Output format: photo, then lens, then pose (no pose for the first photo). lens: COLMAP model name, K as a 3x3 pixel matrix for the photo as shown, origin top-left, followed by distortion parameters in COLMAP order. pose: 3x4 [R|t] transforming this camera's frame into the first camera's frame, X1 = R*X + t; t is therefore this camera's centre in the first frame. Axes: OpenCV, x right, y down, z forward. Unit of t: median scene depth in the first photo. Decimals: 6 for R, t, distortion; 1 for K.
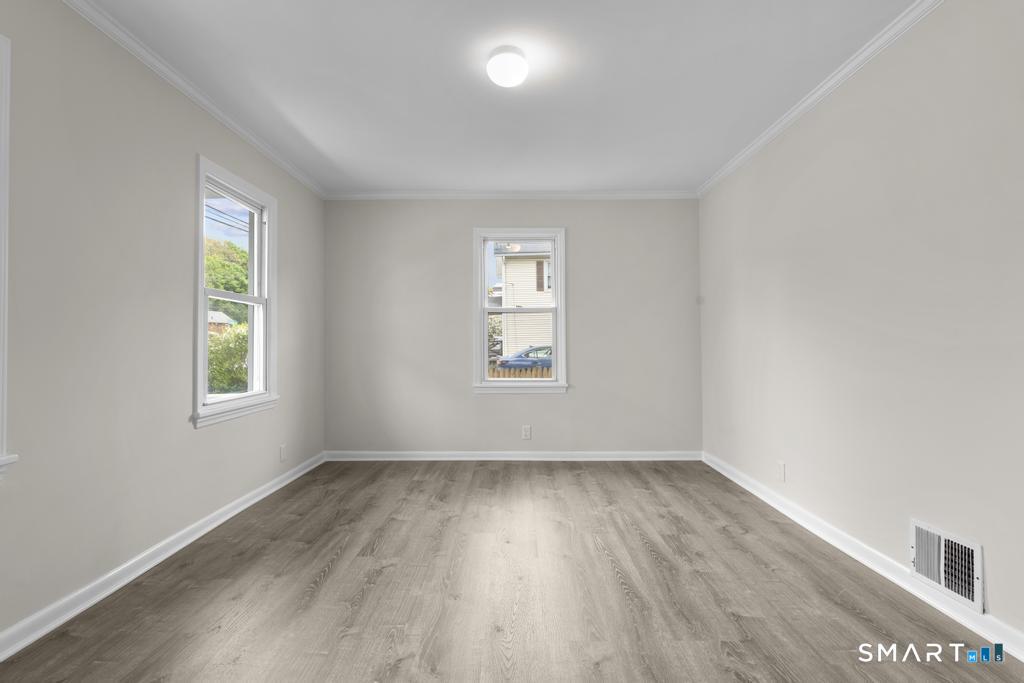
lens RADIAL K [[458.4, 0, 509.4], [0, 458.4, 340.5], [0, 0, 1]] dist [-0.008943, 0.004284]
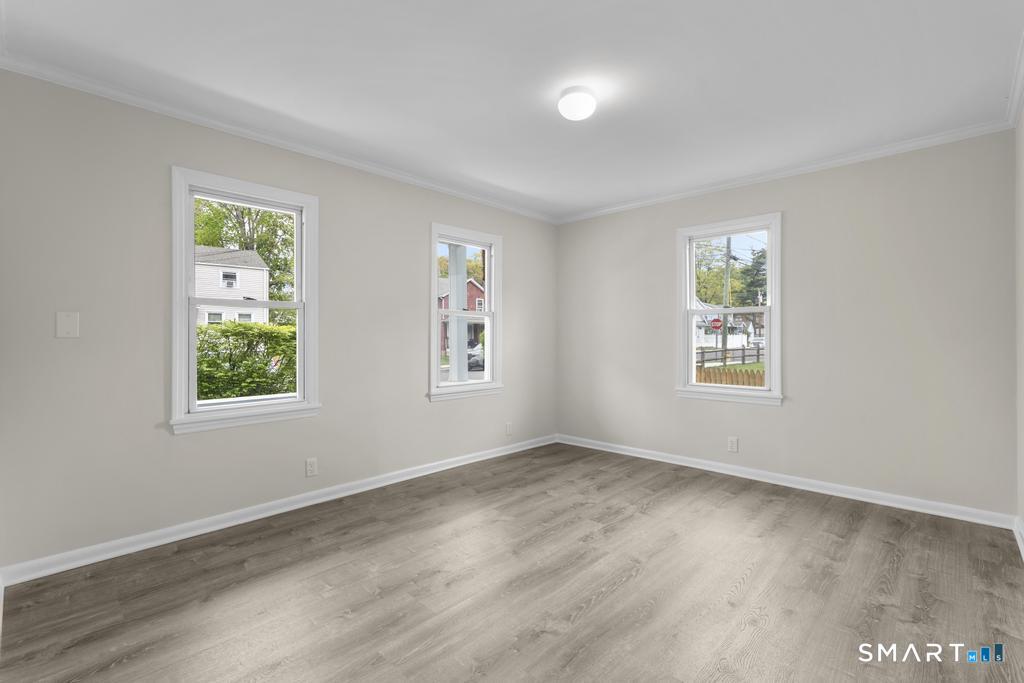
lens RADIAL K [[458.4, 0, 509.4], [0, 458.4, 340.5], [0, 0, 1]] dist [-0.008943, 0.004284]
pose [[0.730778, 0.004425, -0.682601, 0.431819], [0.003751, 0.999938, 0.010498, -0.022697], [0.682605, -0.010232, 0.730716, 0.045002]]
